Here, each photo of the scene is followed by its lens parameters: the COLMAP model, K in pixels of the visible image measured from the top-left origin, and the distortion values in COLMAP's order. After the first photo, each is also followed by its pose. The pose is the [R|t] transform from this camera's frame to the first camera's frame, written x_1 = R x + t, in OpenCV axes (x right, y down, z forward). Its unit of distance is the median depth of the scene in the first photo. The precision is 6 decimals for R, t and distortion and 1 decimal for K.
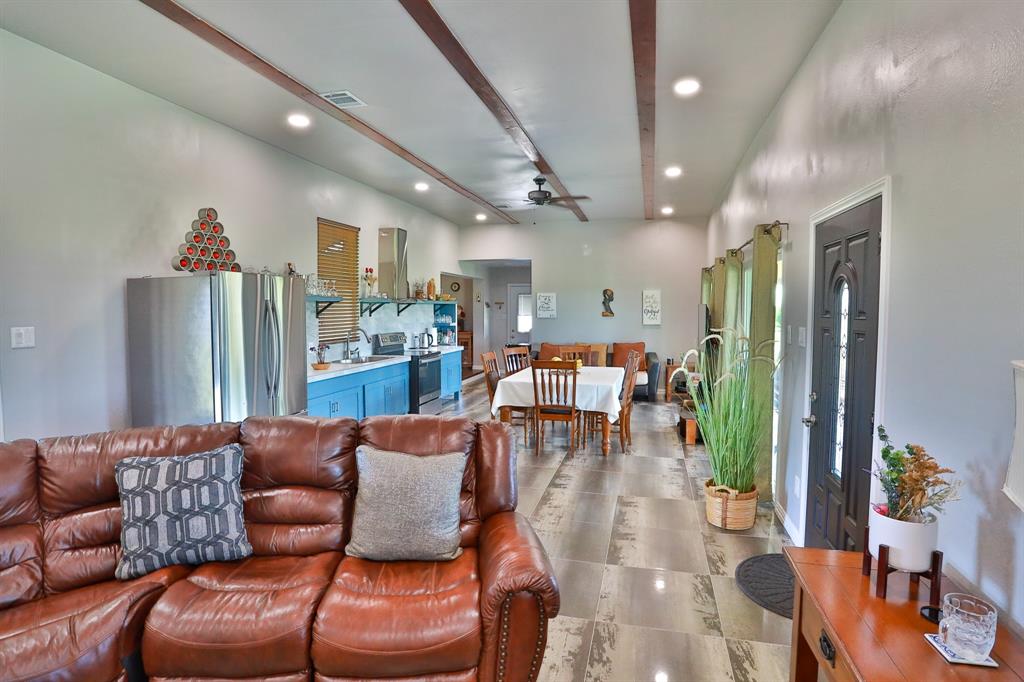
lens RADIAL K [[523.4, 0, 513.1], [0, 523.4, 335.7], [0, 0, 1]] dist [-0.043603, 0.006002]
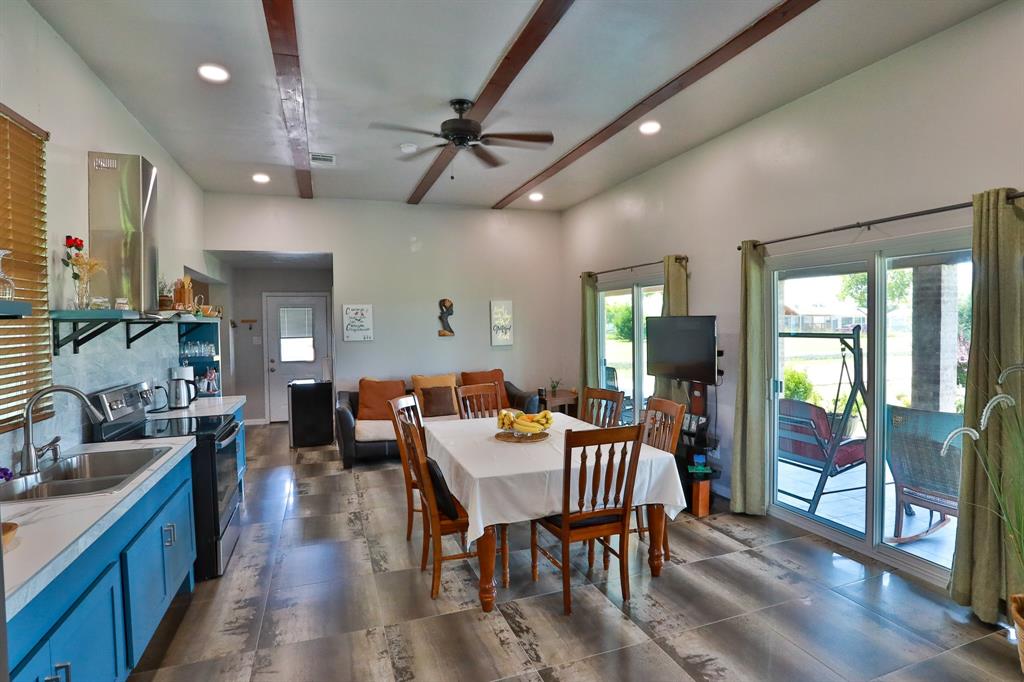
lens RADIAL K [[523.4, 0, 511.8], [0, 523.4, 344.5], [0, 0, 1]] dist [-0.043603, 0.006002]
pose [[0.831033, -0.038287, 0.554904, -0.198351], [0.047232, 0.998882, -0.001814, -0.025489], [-0.554214, 0.027717, 0.831912, 0.441522]]
